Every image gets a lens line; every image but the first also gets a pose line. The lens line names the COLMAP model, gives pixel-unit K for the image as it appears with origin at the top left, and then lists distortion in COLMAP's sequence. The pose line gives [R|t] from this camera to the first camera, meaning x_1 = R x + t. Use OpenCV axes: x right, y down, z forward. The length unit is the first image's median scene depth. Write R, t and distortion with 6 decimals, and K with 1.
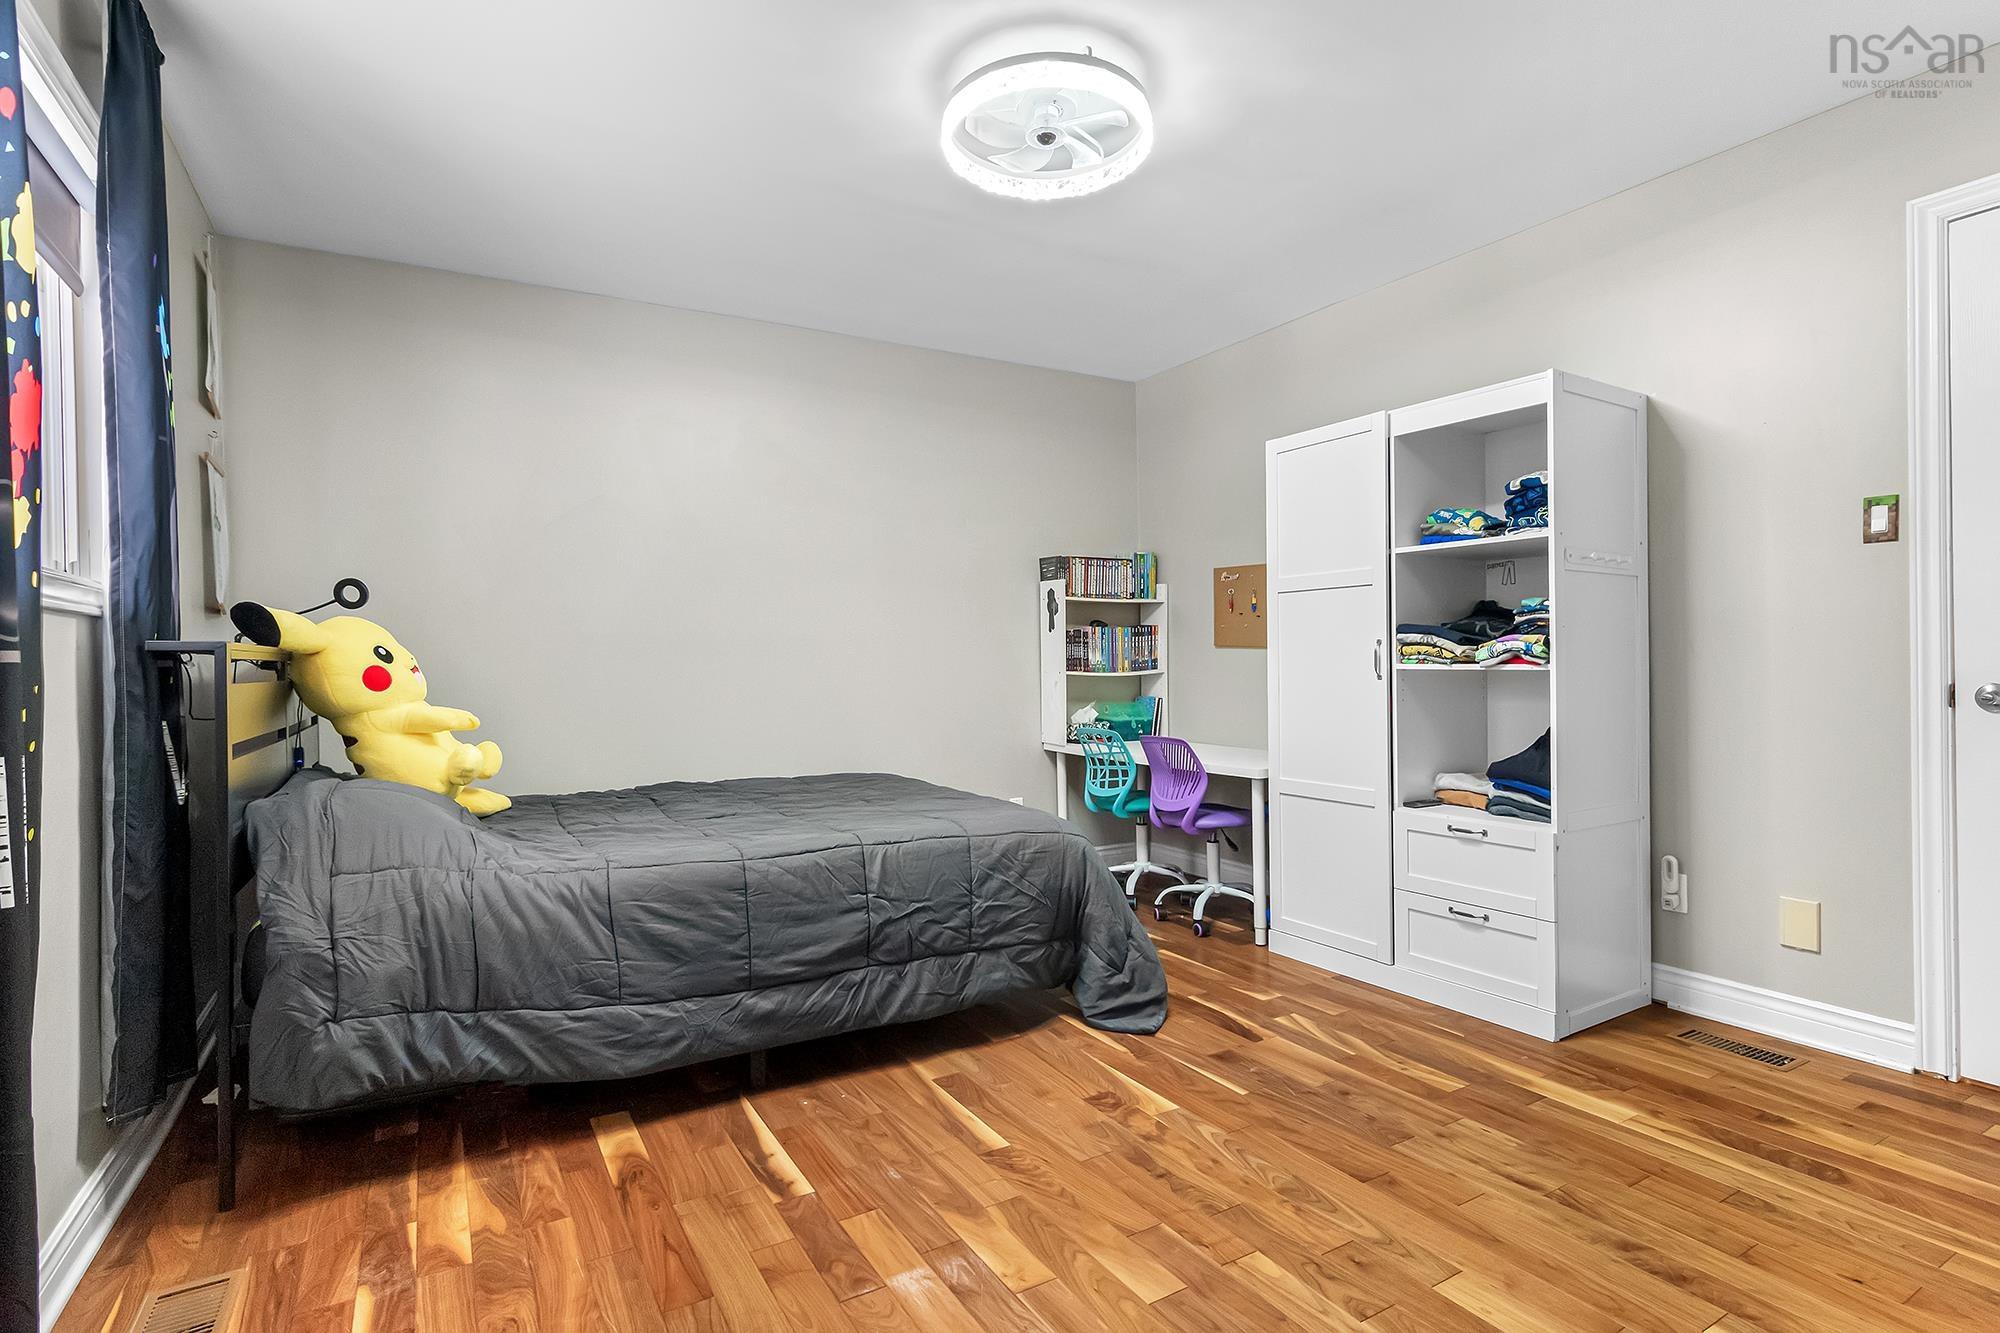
lens RADIAL K [[995.9, 0, 996.8], [0, 995.9, 667.5], [0, 0, 1]] dist [0.001341, -0.001484]
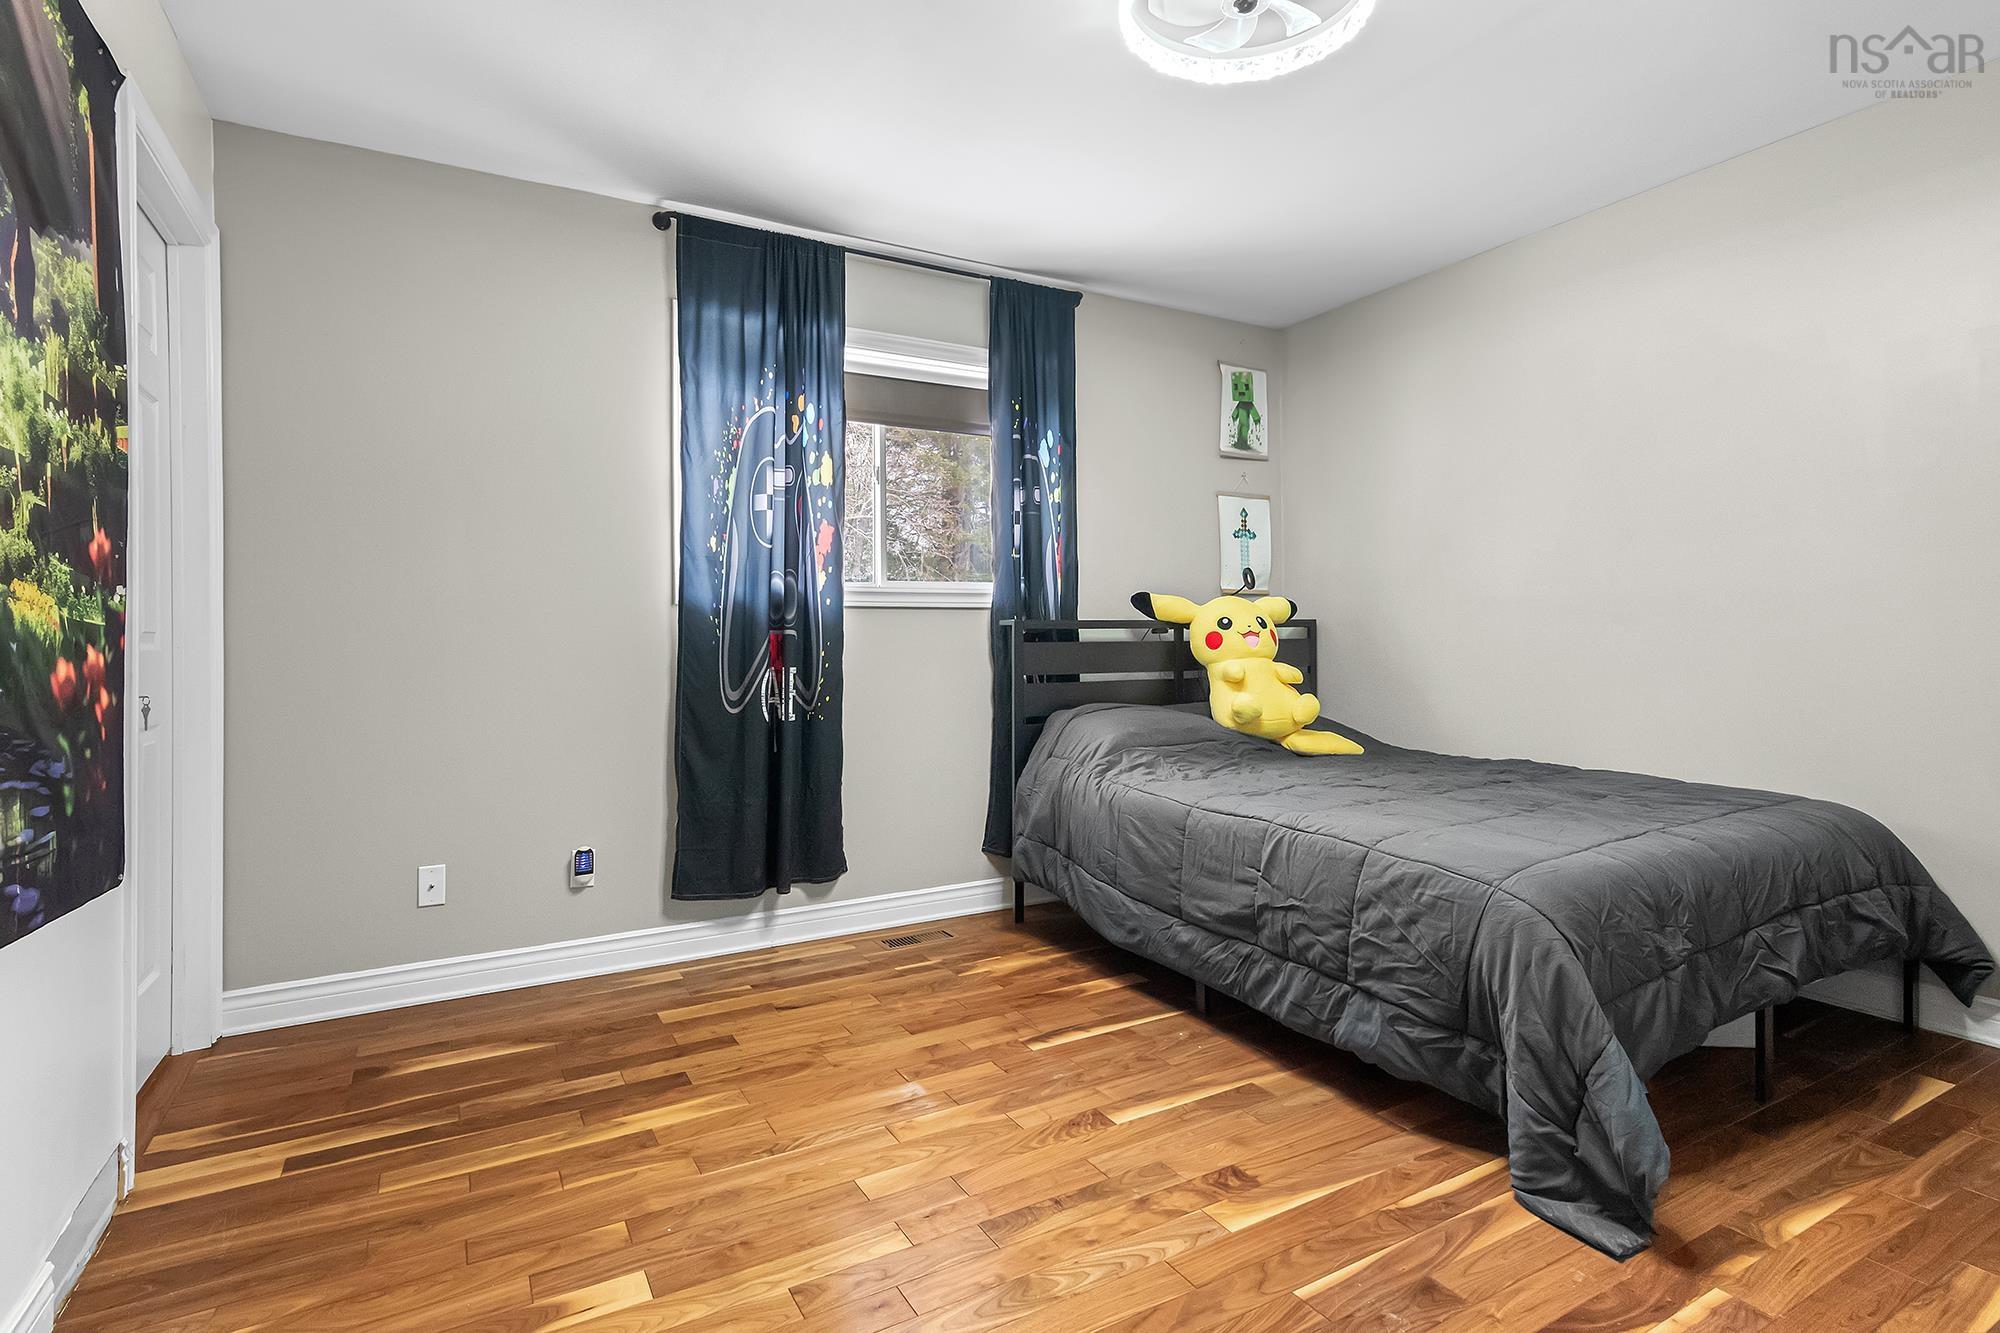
lens RADIAL K [[995.9, 0, 980.4], [0, 995.9, 638.7], [0, 0, 1]] dist [0.001341, -0.001484]
pose [[-0.025549, 0.016591, -0.999536, 0.894680], [0.004488, 0.999854, 0.016481, -0.018655], [0.999663, -0.004065, -0.025620, 0.797642]]
